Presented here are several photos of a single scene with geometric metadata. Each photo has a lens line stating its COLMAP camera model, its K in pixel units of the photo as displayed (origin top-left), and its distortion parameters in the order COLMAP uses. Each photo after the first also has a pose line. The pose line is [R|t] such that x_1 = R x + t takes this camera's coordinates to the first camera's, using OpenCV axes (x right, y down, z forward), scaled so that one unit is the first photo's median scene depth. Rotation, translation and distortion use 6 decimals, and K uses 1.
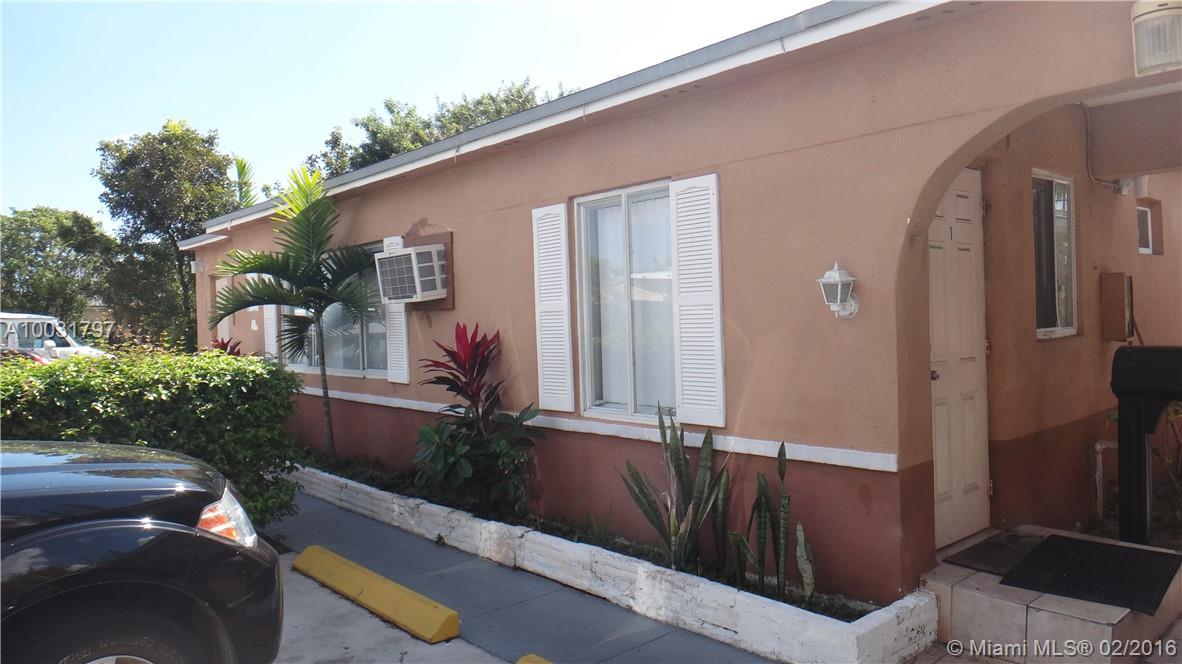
lens RADIAL K [[827.4, 0, 591.0], [0, 827.4, 332.0], [0, 0, 1]] dist [-0.044030, 0.000657]
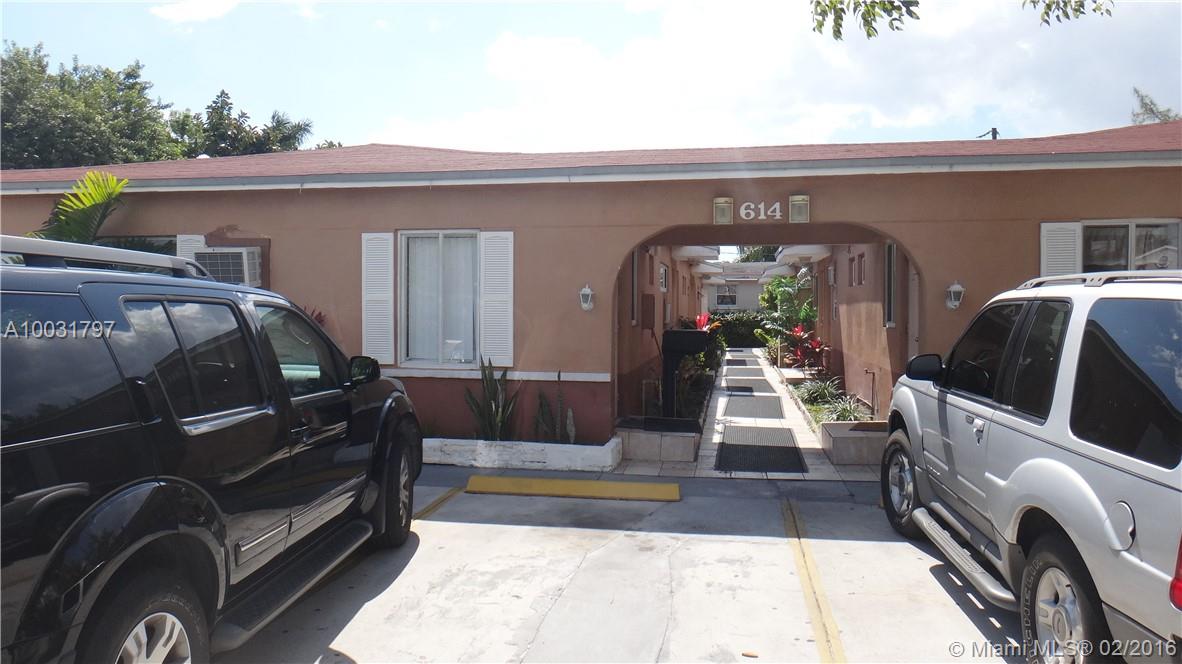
lens RADIAL K [[820.1, 0, 586.8], [0, 820.1, 344.1], [0, 0, 1]] dist [-0.045777, -0.001310]
pose [[0.777384, 0.014856, 0.628851, -0.902203], [-0.023499, 0.999709, 0.005432, 0.050070], [-0.628587, -0.019000, 0.777507, -0.566232]]
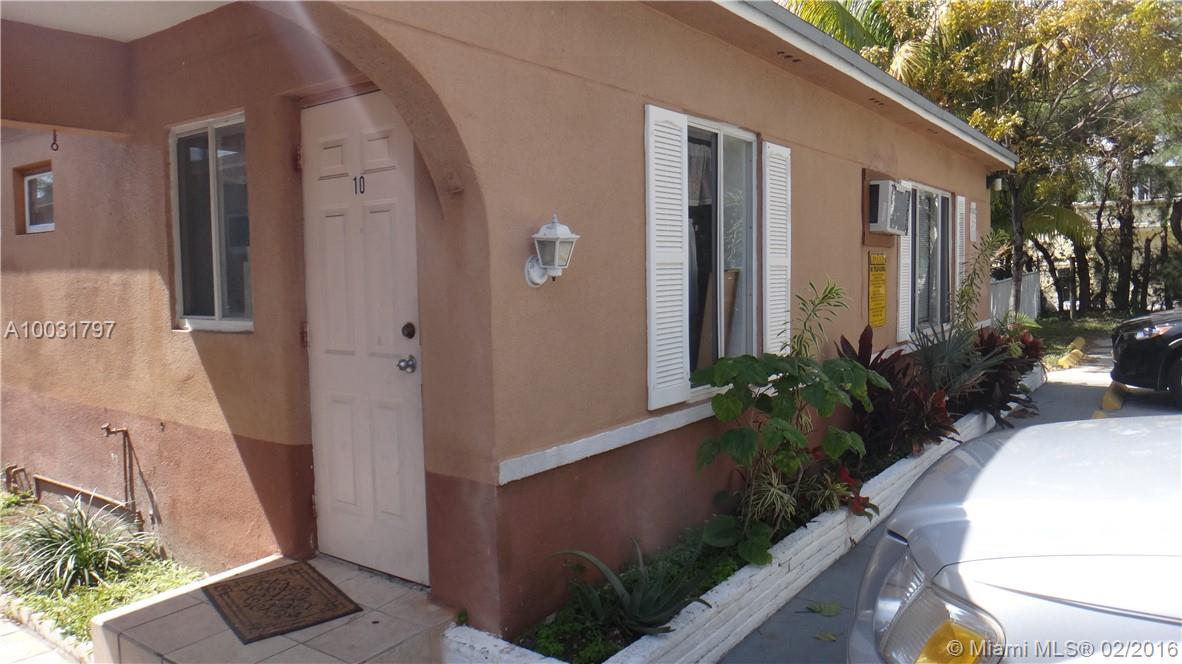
lens RADIAL K [[827.4, 0, 591.0], [0, 827.4, 332.0], [0, 0, 1]] dist [-0.044030, 0.000657]
pose [[-0.226236, -0.021704, 0.973831, 0.092473], [0.031201, 0.999077, 0.029516, -0.013516], [-0.973573, 0.037062, -0.225350, 0.405408]]
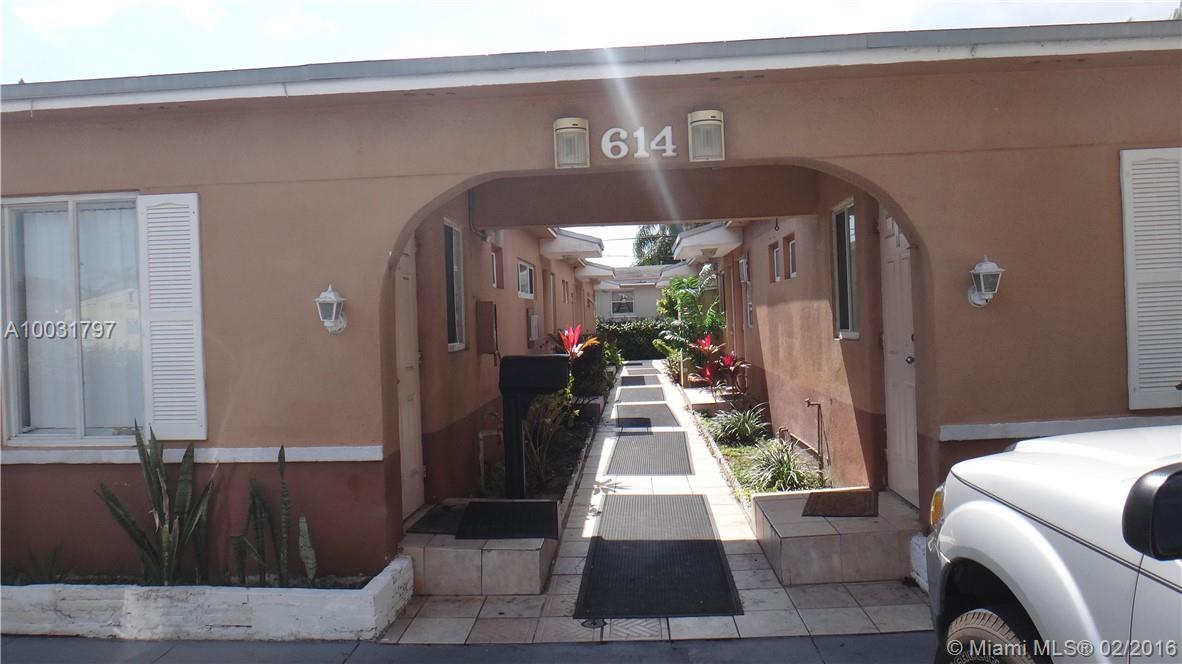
lens RADIAL K [[827.4, 0, 591.0], [0, 827.4, 332.0], [0, 0, 1]] dist [-0.044030, 0.000657]
pose [[0.695453, 0.005542, 0.718550, -0.244789], [0.016524, 0.999582, -0.023702, 0.013527], [-0.718381, 0.028357, 0.695071, -0.058302]]
